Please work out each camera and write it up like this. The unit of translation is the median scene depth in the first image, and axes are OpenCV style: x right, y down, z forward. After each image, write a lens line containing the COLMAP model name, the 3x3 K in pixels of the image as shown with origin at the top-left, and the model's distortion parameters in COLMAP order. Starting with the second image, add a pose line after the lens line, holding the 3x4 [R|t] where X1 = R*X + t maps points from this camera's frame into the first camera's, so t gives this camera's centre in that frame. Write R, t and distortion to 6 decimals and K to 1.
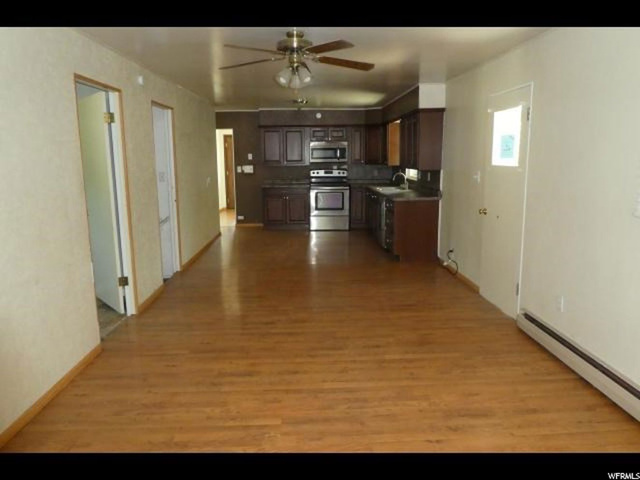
lens RADIAL K [[465.6, 0, 317.1], [0, 465.6, 240.4], [0, 0, 1]] dist [-0.010807, 0.000857]
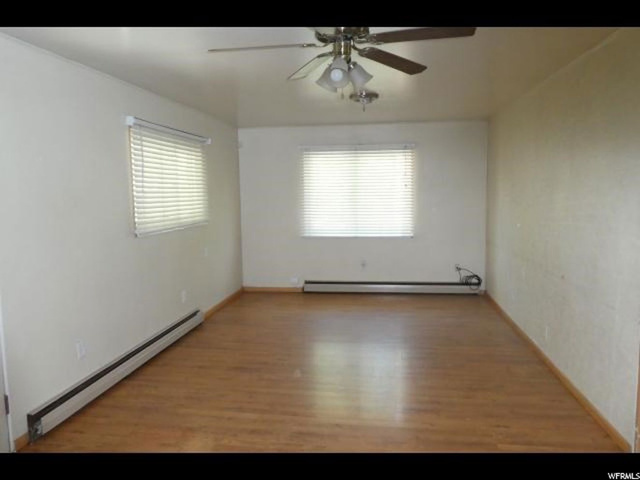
lens RADIAL K [[465.6, 0, 319.2], [0, 465.6, 239.8], [0, 0, 1]] dist [-0.010807, 0.000857]
pose [[-0.983260, 0.005020, 0.182139, -0.147037], [0.054930, 0.961281, 0.270039, -0.341022], [-0.173731, 0.275523, -0.945465, 1.897021]]
